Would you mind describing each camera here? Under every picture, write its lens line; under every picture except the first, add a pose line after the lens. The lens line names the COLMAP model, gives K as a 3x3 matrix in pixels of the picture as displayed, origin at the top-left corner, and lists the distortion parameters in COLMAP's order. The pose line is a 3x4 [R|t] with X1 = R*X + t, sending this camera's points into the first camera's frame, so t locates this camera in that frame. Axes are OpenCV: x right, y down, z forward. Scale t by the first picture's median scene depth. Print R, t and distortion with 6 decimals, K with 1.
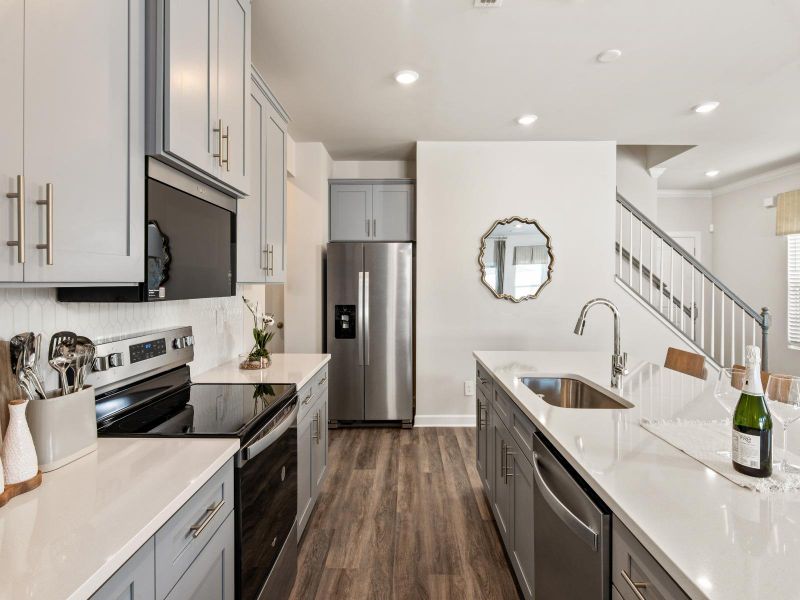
lens RADIAL K [[395.5, 0, 400.0], [0, 395.5, 300.0], [0, 0, 1]] dist [0.001882, 0.000420]
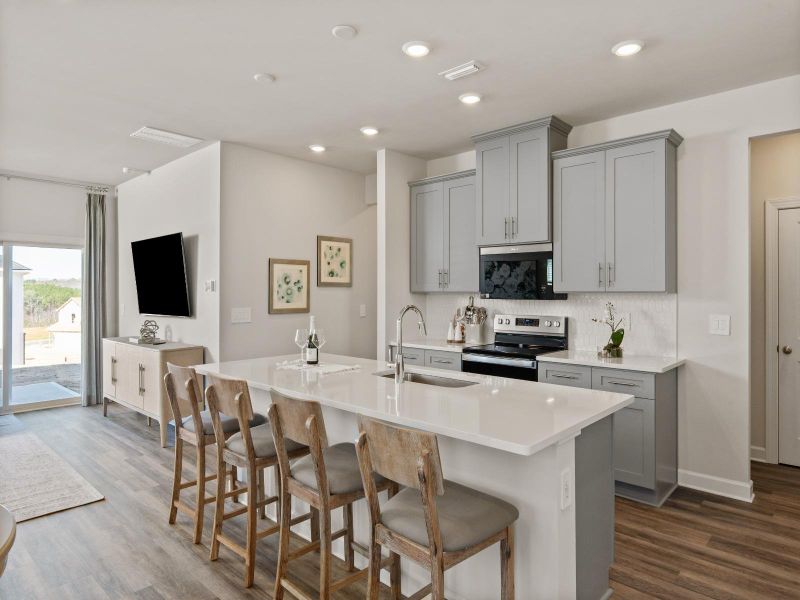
lens RADIAL K [[486.5, 0, 400.9], [0, 486.5, 290.4], [0, 0, 1]] dist [-0.004531, -0.001424]
pose [[-0.661753, -0.007773, -0.749682, 1.068601], [-0.026036, 0.999581, 0.012619, -0.039680], [0.749270, 0.027869, -0.661678, 1.264159]]
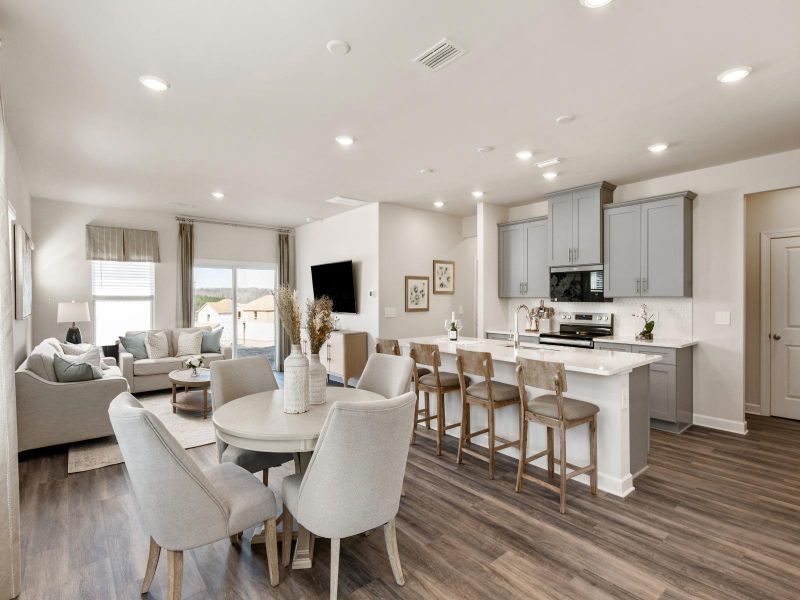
lens RADIAL K [[395.5, 0, 400.0], [0, 395.5, 300.0], [0, 0, 1]] dist [0.001882, 0.000420]
pose [[-0.754831, 0.000994, -0.655918, 1.540963], [-0.020284, 0.999485, 0.024858, -0.040390], [0.655605, 0.032068, -0.754423, 1.390114]]
